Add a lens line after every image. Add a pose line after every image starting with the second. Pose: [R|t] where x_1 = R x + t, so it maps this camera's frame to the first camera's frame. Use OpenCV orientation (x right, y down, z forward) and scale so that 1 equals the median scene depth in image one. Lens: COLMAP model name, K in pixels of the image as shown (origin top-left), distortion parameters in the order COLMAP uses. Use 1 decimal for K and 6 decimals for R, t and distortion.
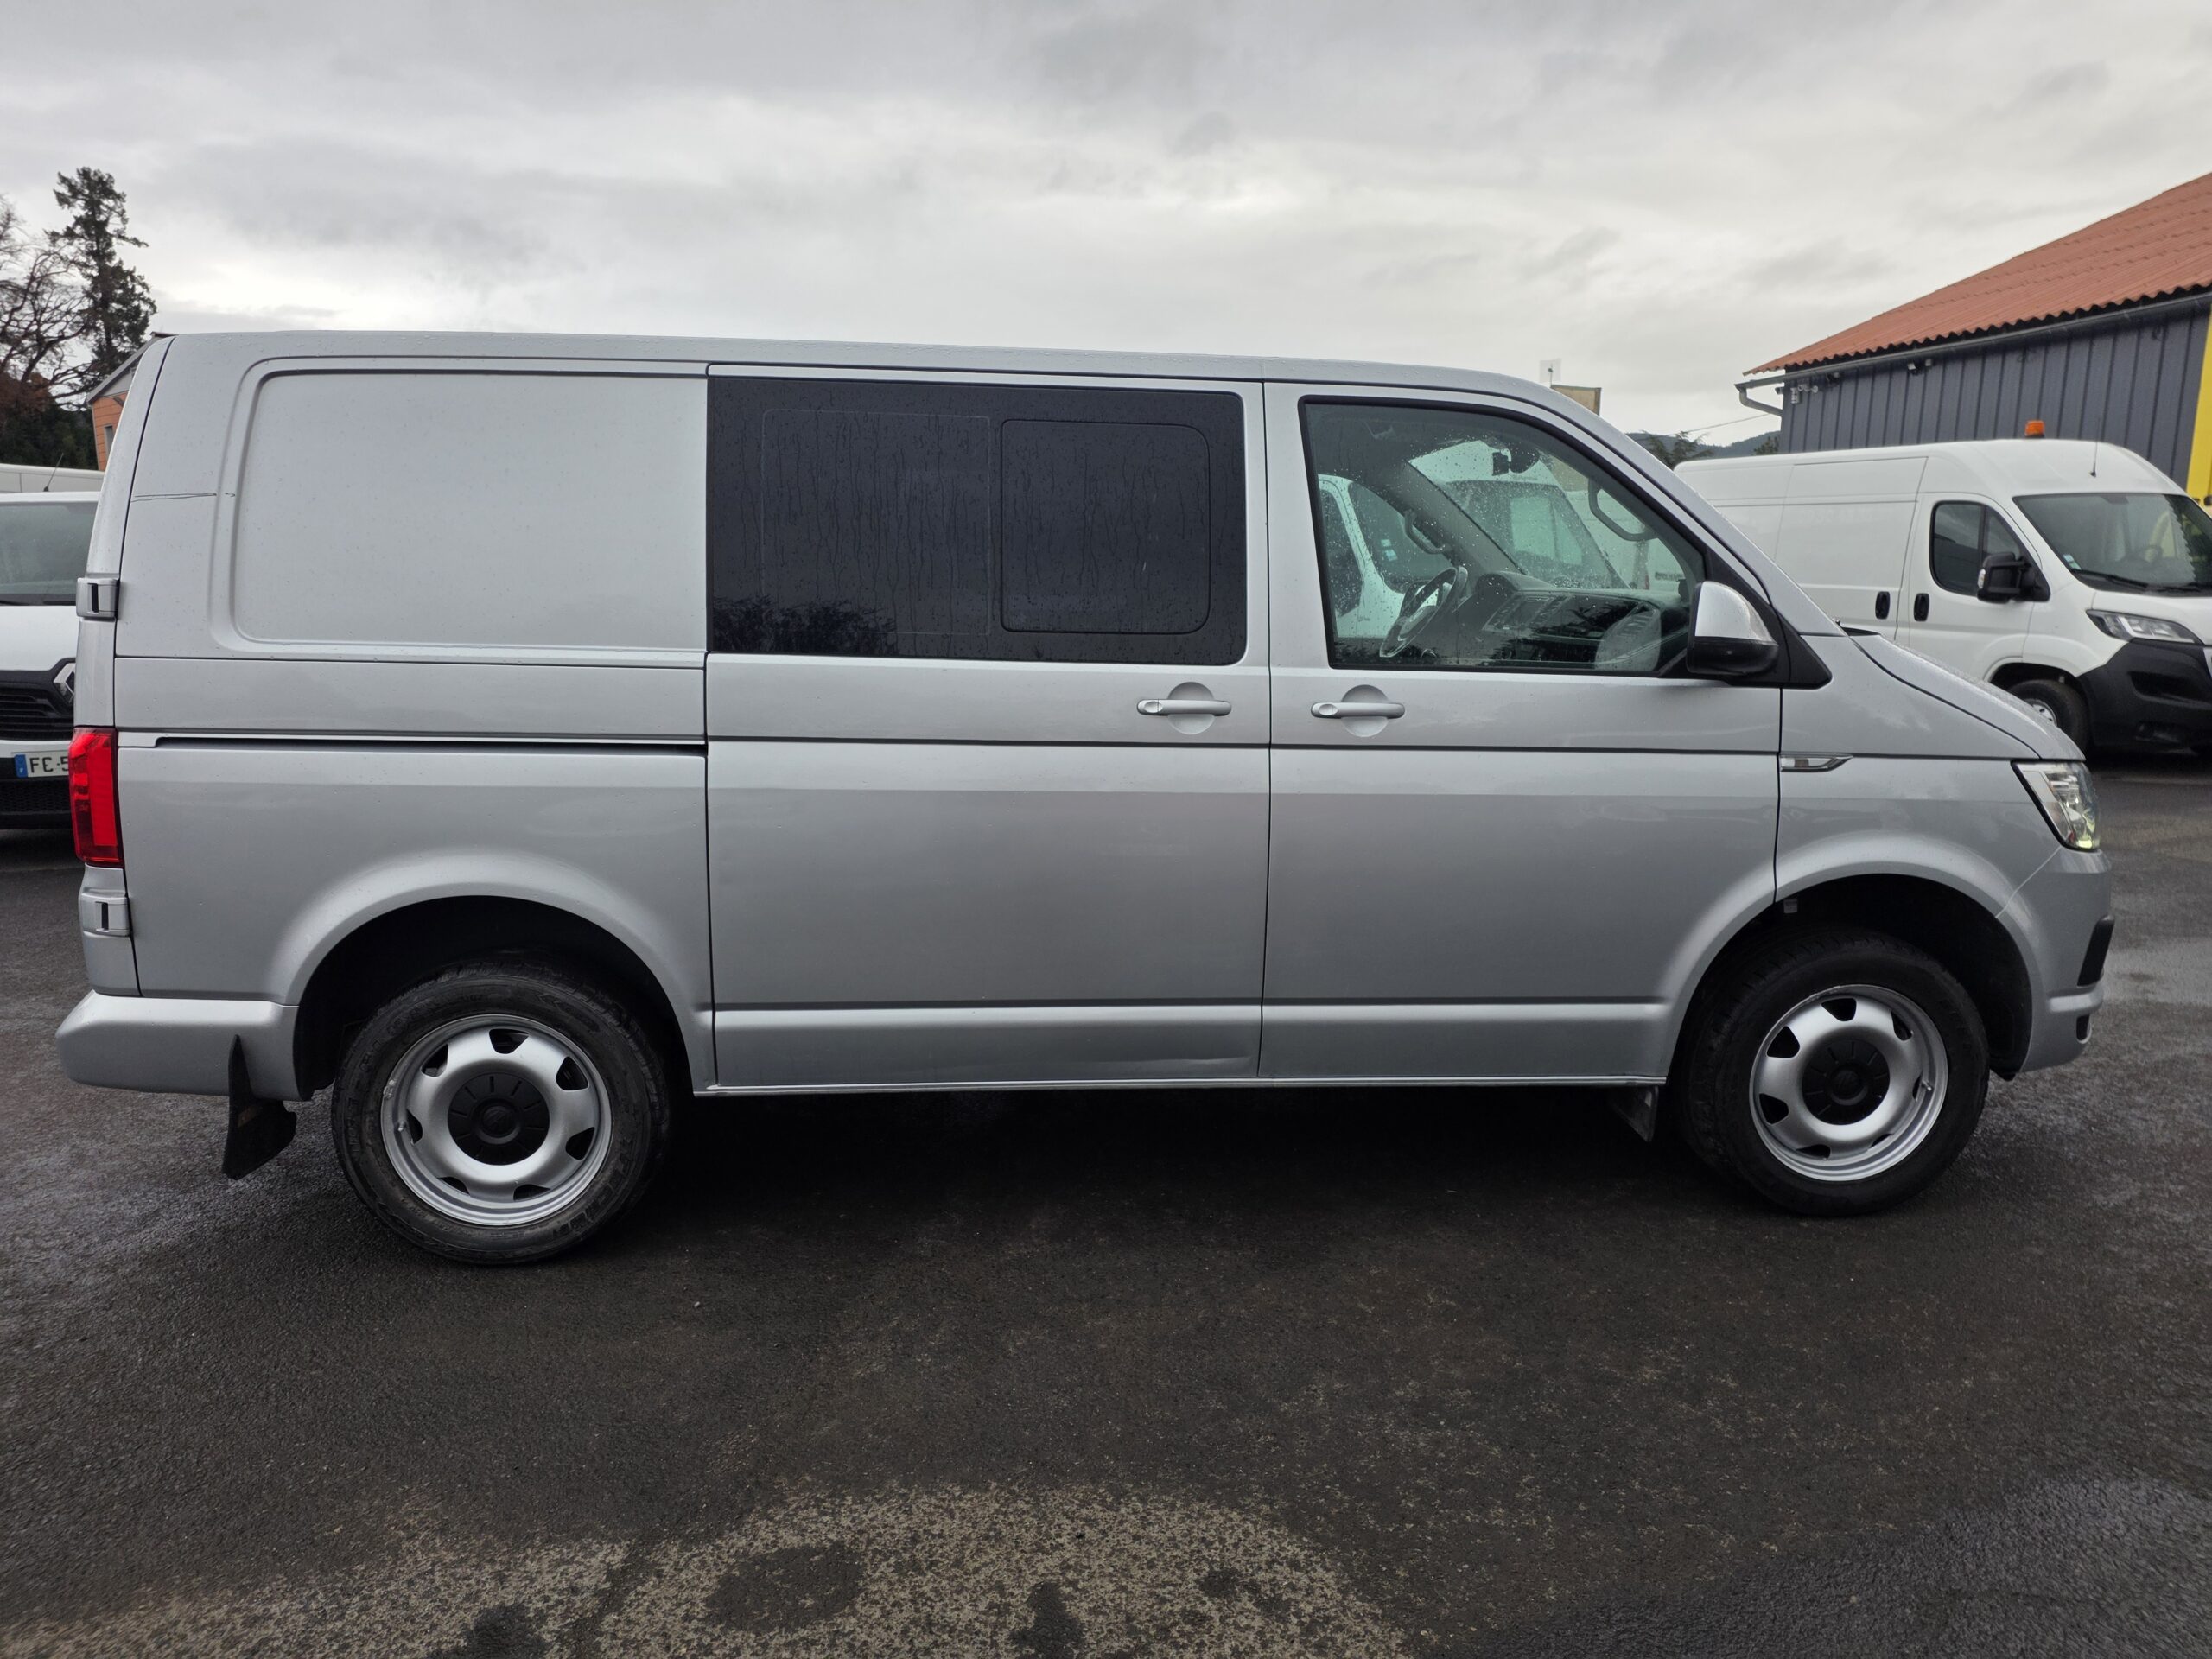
lens RADIAL K [[1443.1, 0, 1106.0], [0, 1443.1, 829.5], [0, 0, 1]] dist [0.115269, -0.114807]
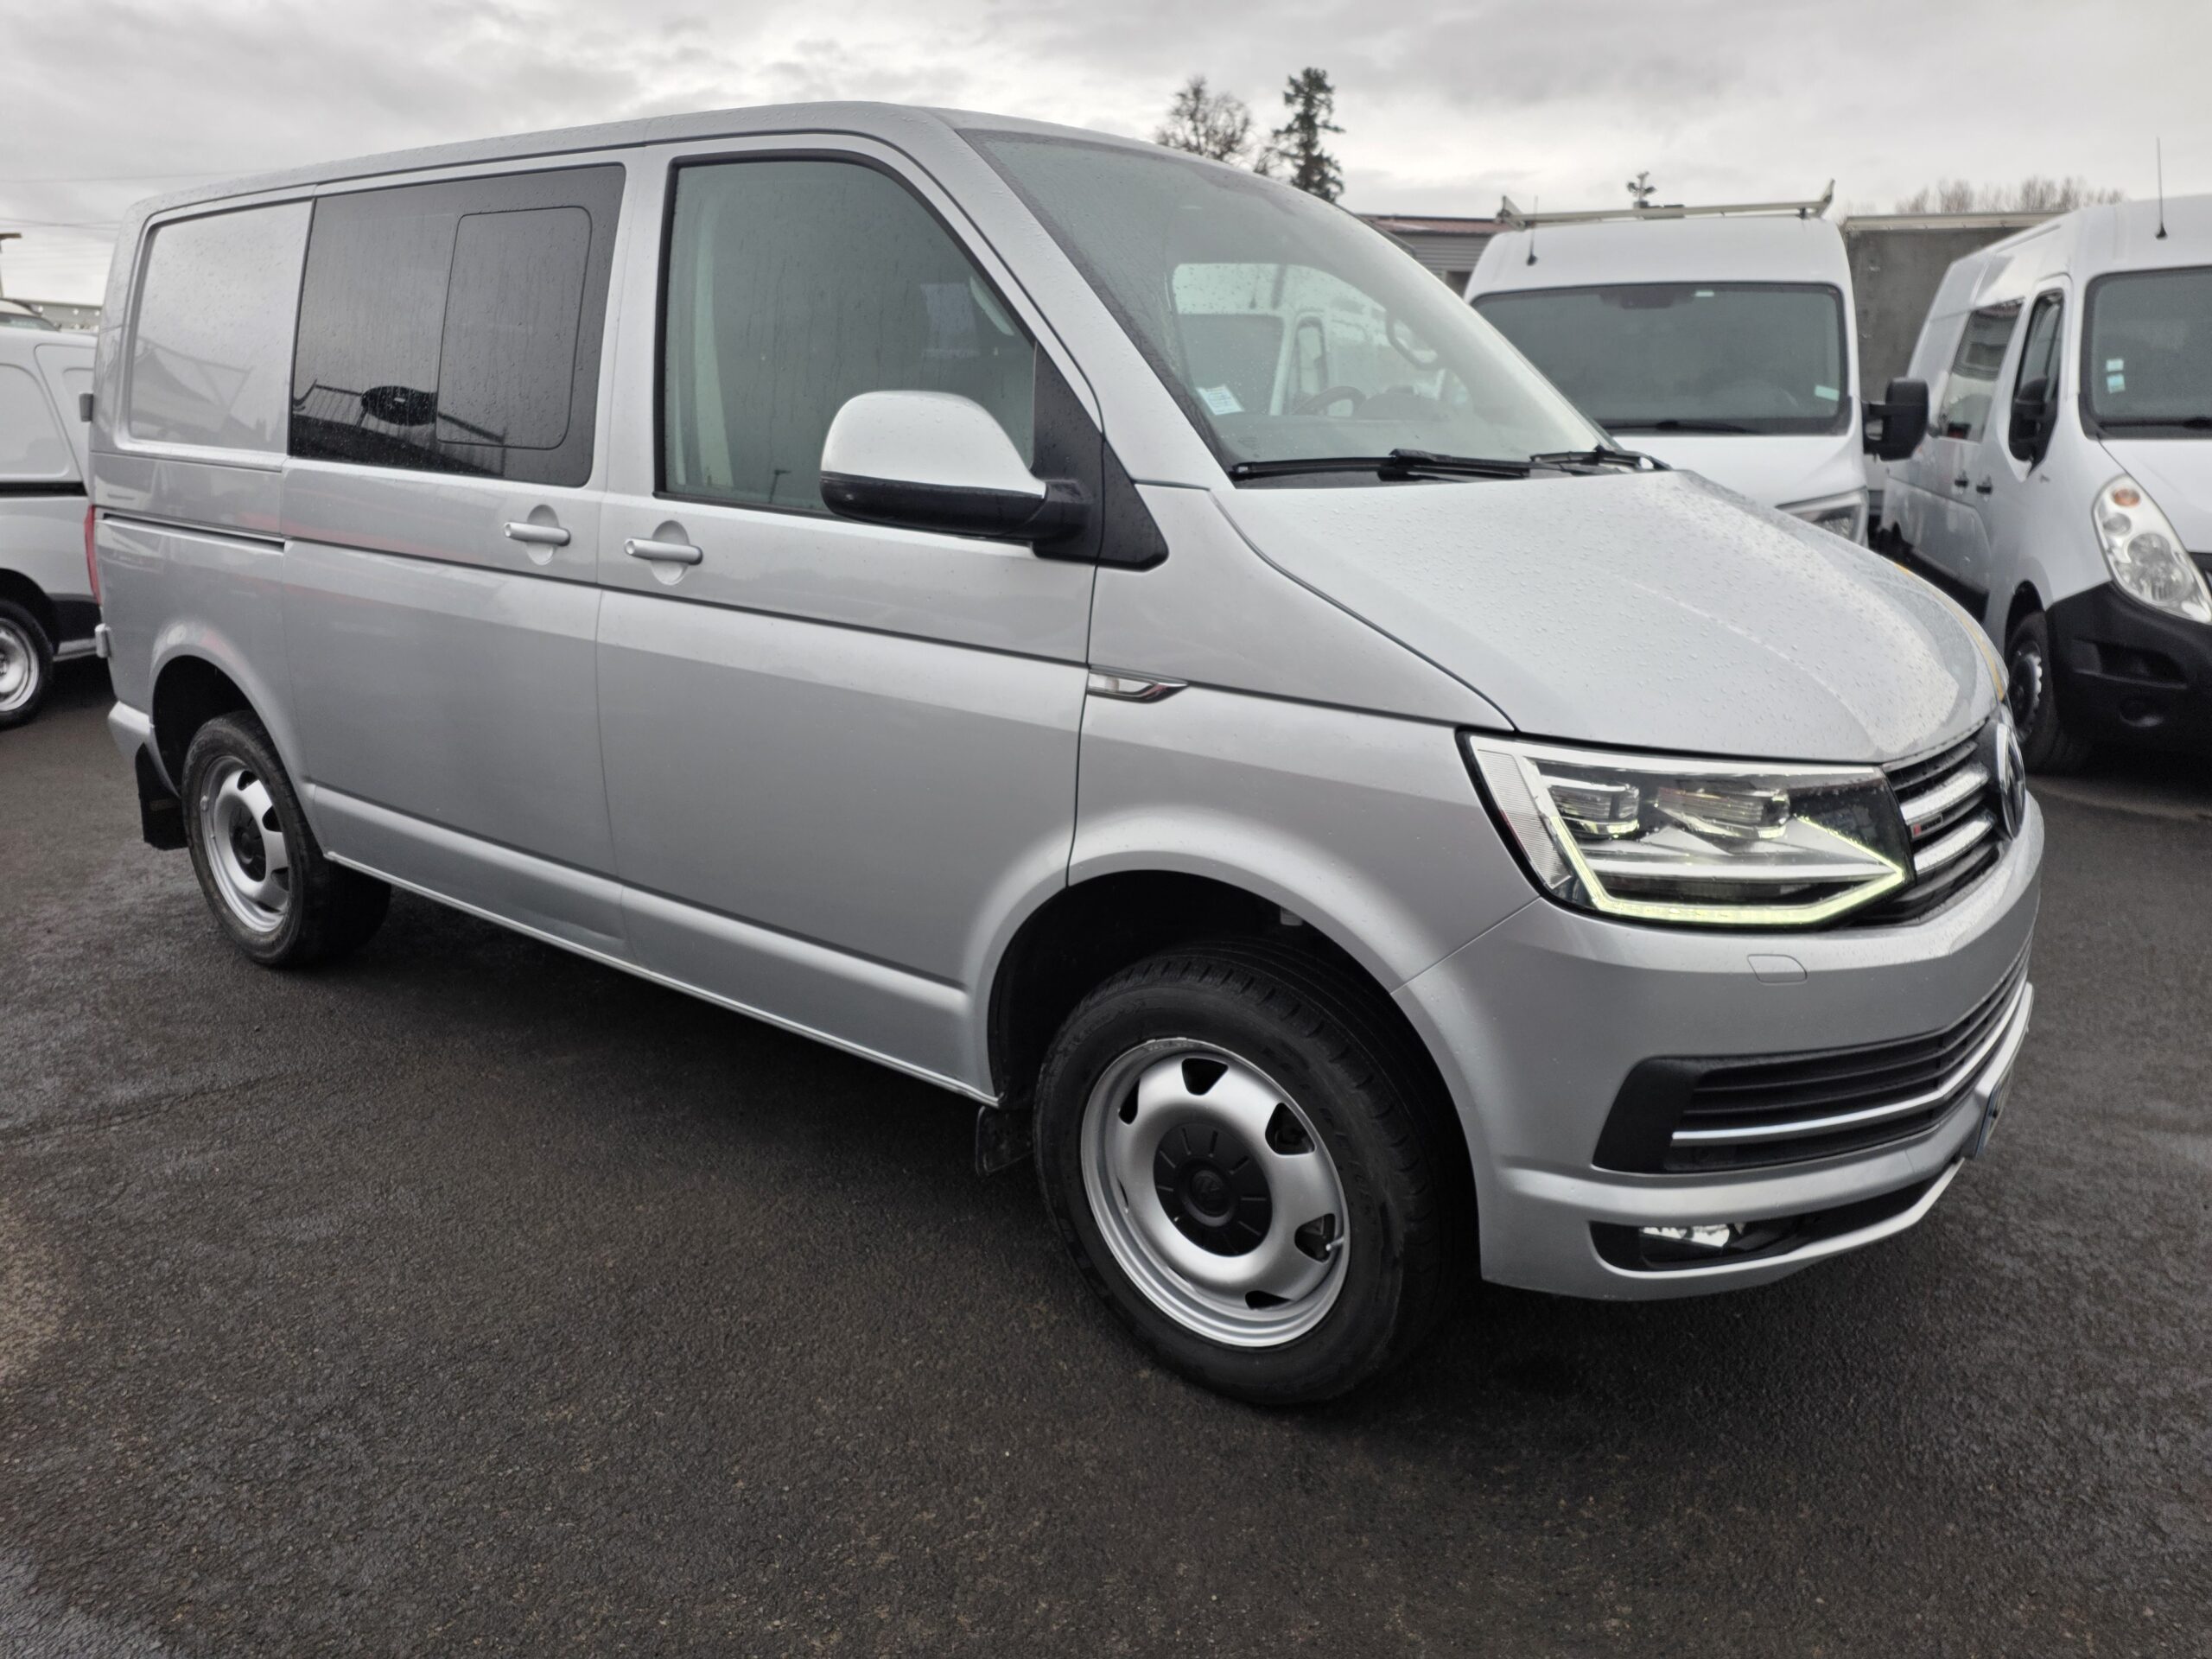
lens RADIAL K [[1443.1, 0, 1106.0], [0, 1443.1, 829.5], [0, 0, 1]] dist [0.115269, -0.114807]
pose [[0.754794, 0.182762, -0.629988, 0.885482], [-0.119835, 0.982659, 0.141497, -0.072399], [0.644923, -0.031307, 0.763606, 0.507434]]
